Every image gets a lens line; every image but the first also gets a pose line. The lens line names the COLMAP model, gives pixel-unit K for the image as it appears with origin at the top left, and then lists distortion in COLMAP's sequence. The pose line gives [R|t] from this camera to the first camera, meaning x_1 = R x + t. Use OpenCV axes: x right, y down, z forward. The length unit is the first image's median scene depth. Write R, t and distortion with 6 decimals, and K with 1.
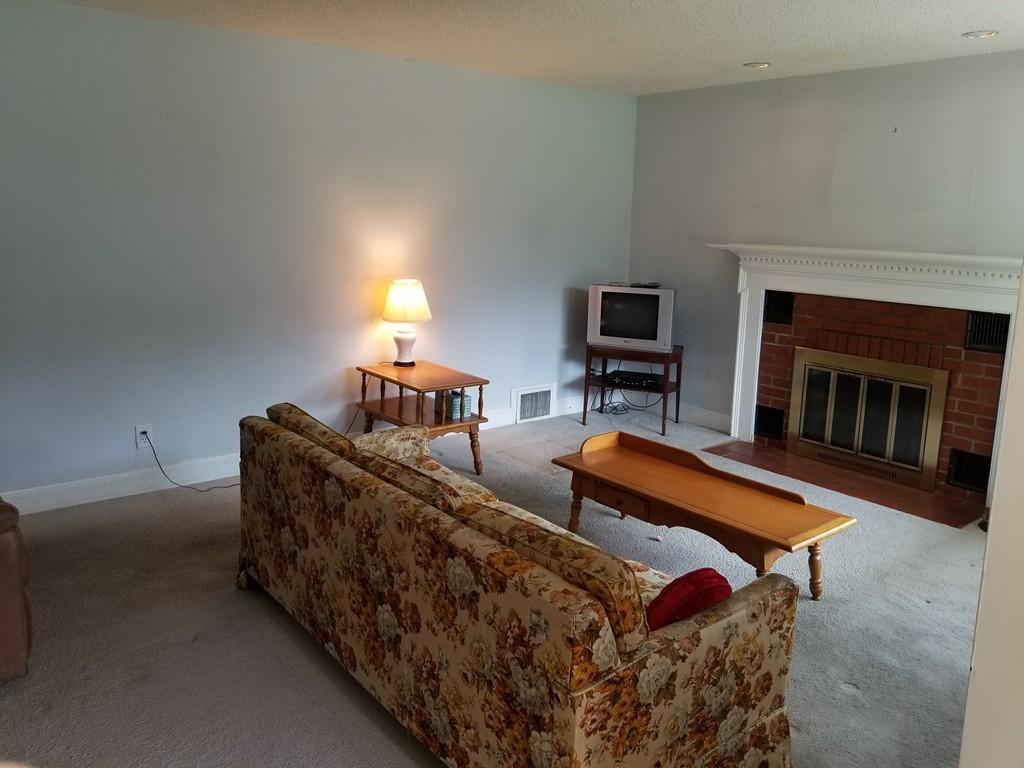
lens RADIAL K [[814.3, 0, 508.6], [0, 814.3, 383.3], [0, 0, 1]] dist [0.049929, -0.048446]
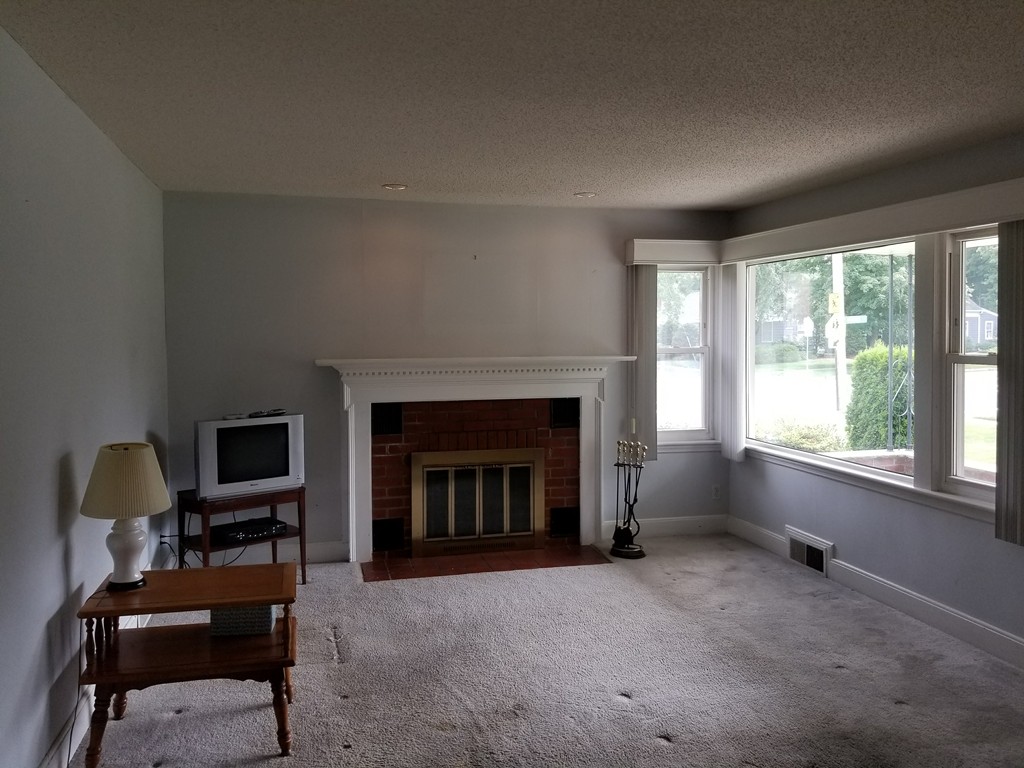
lens RADIAL K [[814.3, 0, 513.0], [0, 814.3, 381.3], [0, 0, 1]] dist [0.049929, -0.048446]
pose [[0.397606, -0.077594, 0.914269, -0.535985], [0.205920, 0.978547, -0.006503, -0.101018], [-0.894151, 0.190852, 0.405055, 0.452479]]
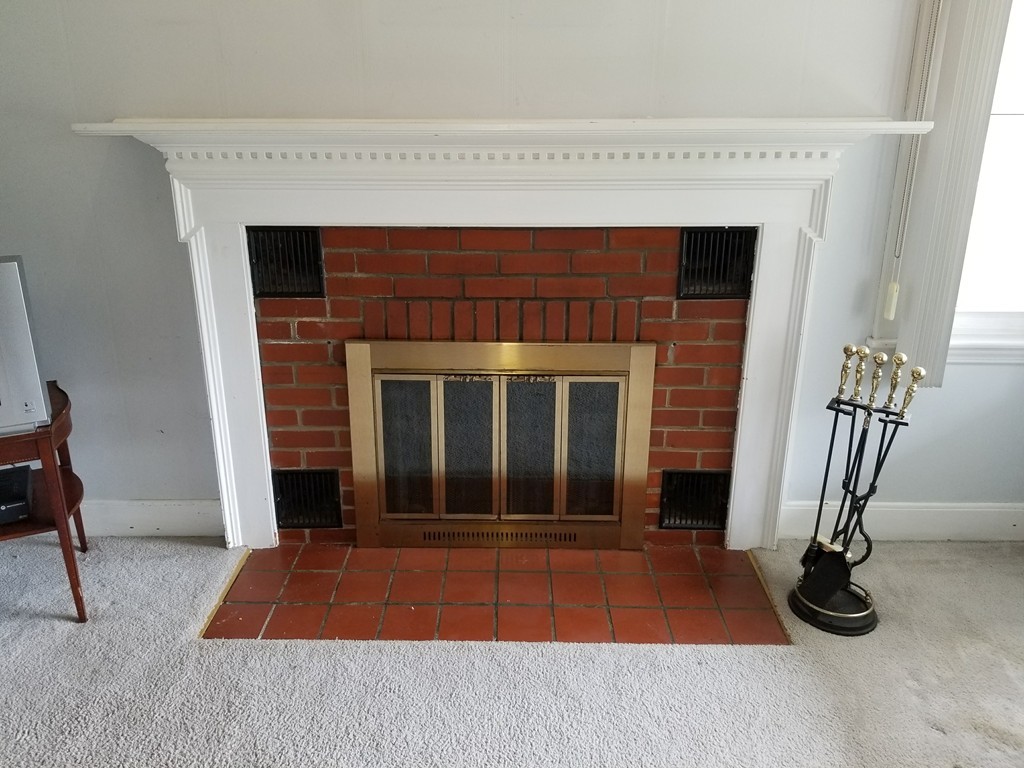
lens RADIAL K [[814.3, 0, 494.2], [0, 814.3, 367.1], [0, 0, 1]] dist [0.049929, -0.048446]
pose [[0.644176, -0.268972, 0.716025, 0.069555], [0.175538, 0.963132, 0.203872, -0.110871], [-0.744462, -0.005640, 0.667641, 0.629673]]
